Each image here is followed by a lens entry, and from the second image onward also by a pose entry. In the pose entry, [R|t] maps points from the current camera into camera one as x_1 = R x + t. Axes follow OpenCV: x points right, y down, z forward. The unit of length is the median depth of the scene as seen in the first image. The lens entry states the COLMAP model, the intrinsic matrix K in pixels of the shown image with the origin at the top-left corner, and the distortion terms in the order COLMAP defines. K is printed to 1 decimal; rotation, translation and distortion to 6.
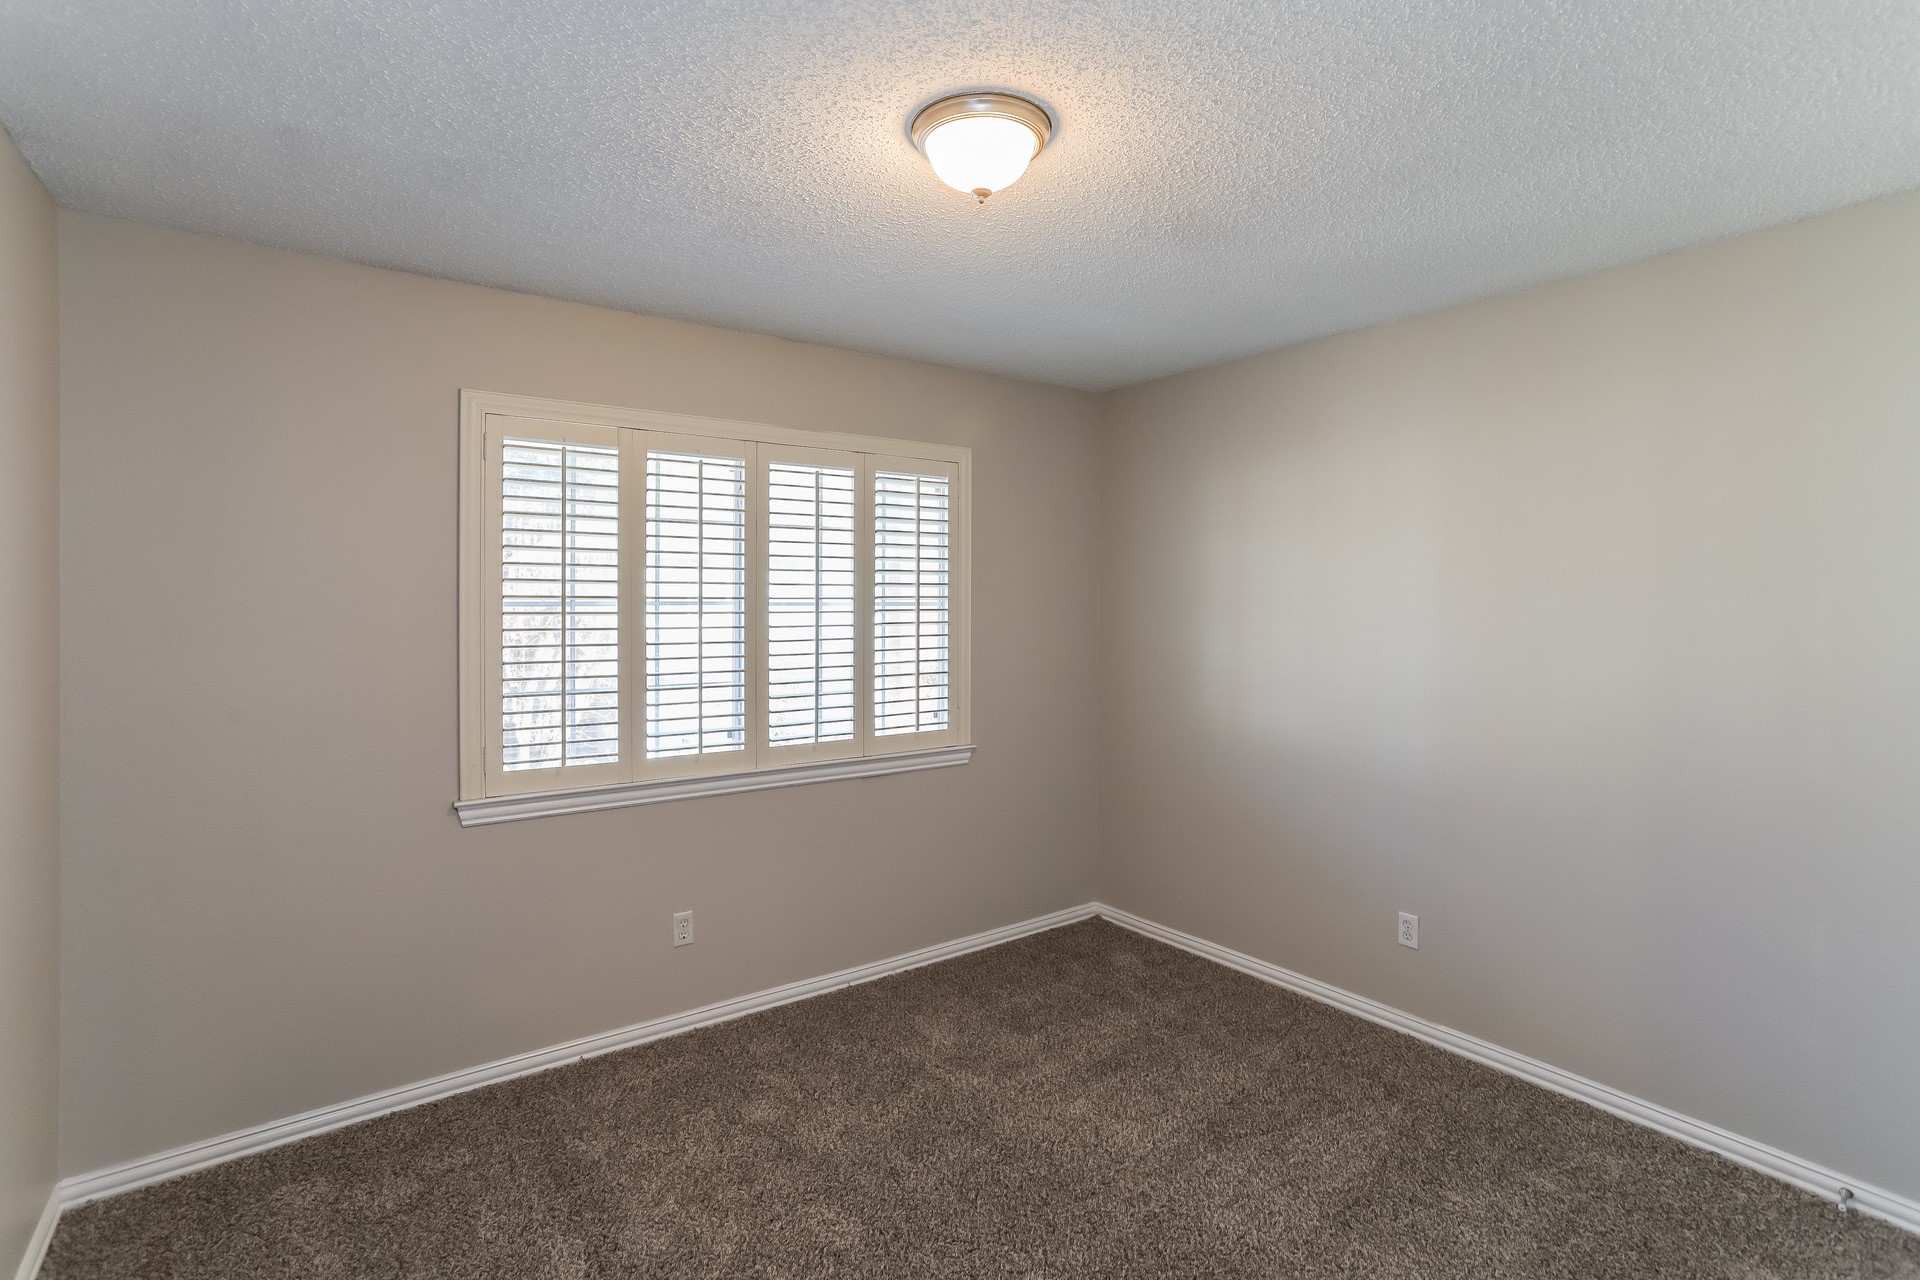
lens RADIAL K [[919.2, 0, 965.6], [0, 919.2, 610.8], [0, 0, 1]] dist [-0.049585, 0.029837]
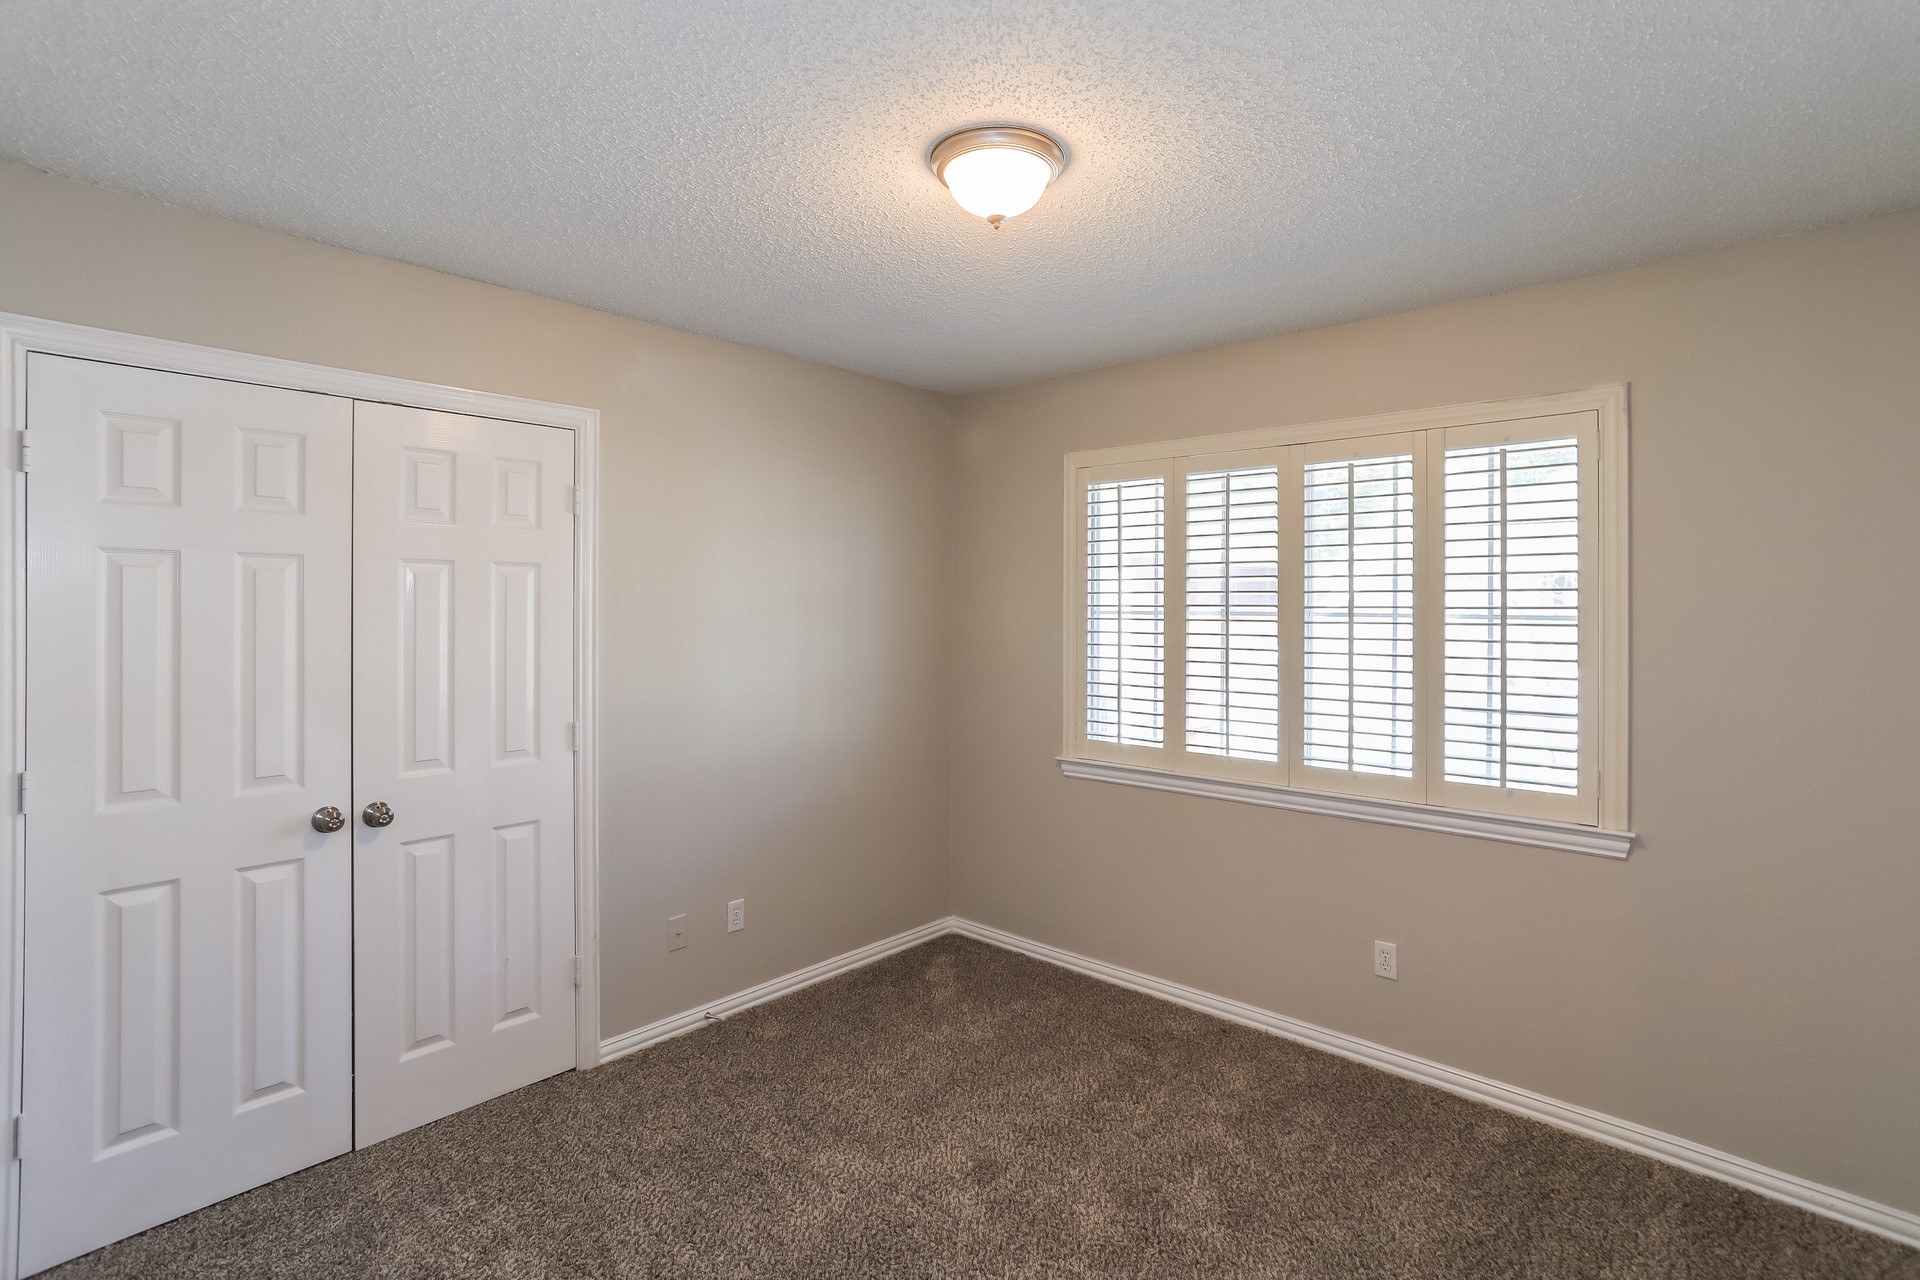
lens RADIAL K [[919.2, 0, 965.6], [0, 919.2, 610.8], [0, 0, 1]] dist [-0.049585, 0.029837]
pose [[0.211991, 0.005433, -0.977256, 0.612594], [-0.018032, 0.999836, 0.001647, -0.005438], [0.977105, 0.017272, 0.212055, 0.450104]]
